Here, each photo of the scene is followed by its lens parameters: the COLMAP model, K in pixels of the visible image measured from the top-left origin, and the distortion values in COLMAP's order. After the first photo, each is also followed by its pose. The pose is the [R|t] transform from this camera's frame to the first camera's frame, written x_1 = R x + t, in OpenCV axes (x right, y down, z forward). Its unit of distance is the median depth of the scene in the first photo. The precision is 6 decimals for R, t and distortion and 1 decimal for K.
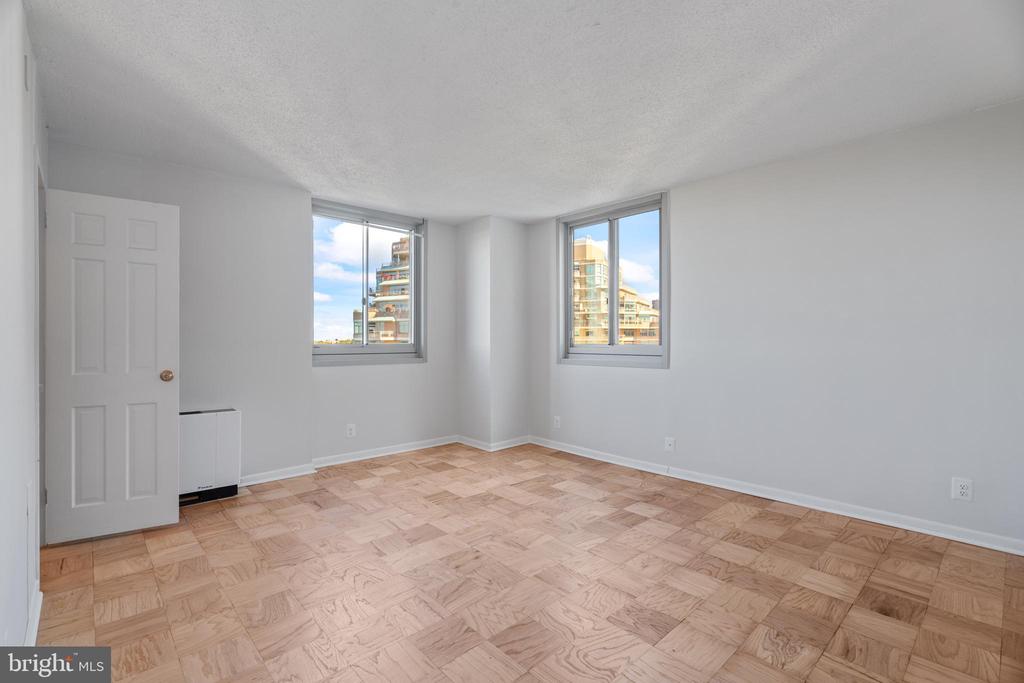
lens RADIAL K [[469.6, 0, 509.7], [0, 469.6, 335.4], [0, 0, 1]] dist [-0.001182, 0.000663]
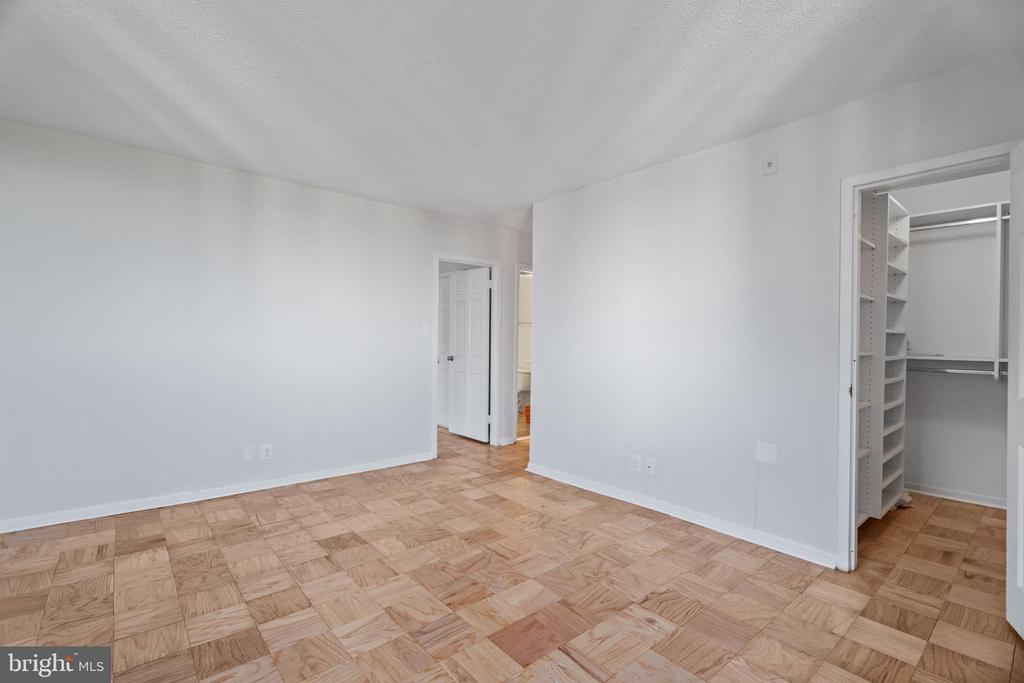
lens RADIAL K [[469.6, 0, 509.7], [0, 469.6, 335.4], [0, 0, 1]] dist [-0.001182, 0.000663]
pose [[-0.999082, -0.010238, 0.041590, -0.150772], [-0.010938, 0.999802, -0.016645, 0.005457], [-0.041411, -0.017084, -0.998996, 1.346010]]
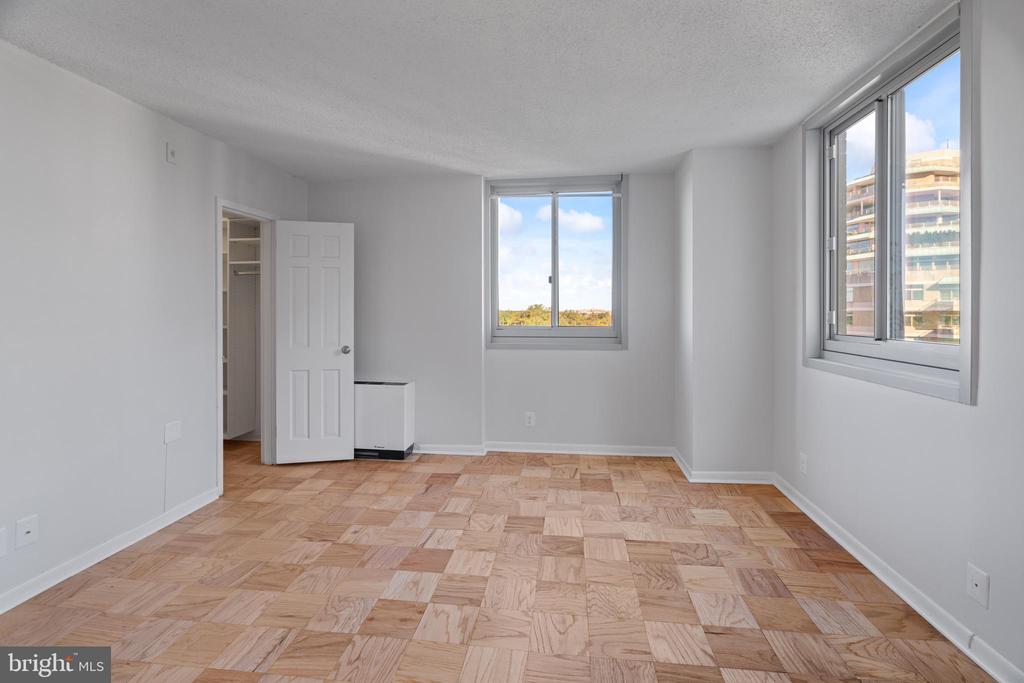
lens RADIAL K [[471.8, 0, 508.2], [0, 471.8, 309.8], [0, 0, 1]] dist [-0.002220, 0.000331]
pose [[0.644002, -0.001475, -0.765022, 0.453084], [0.008680, 0.999948, 0.005380, -0.026495], [0.764975, -0.010105, 0.643981, 0.458693]]
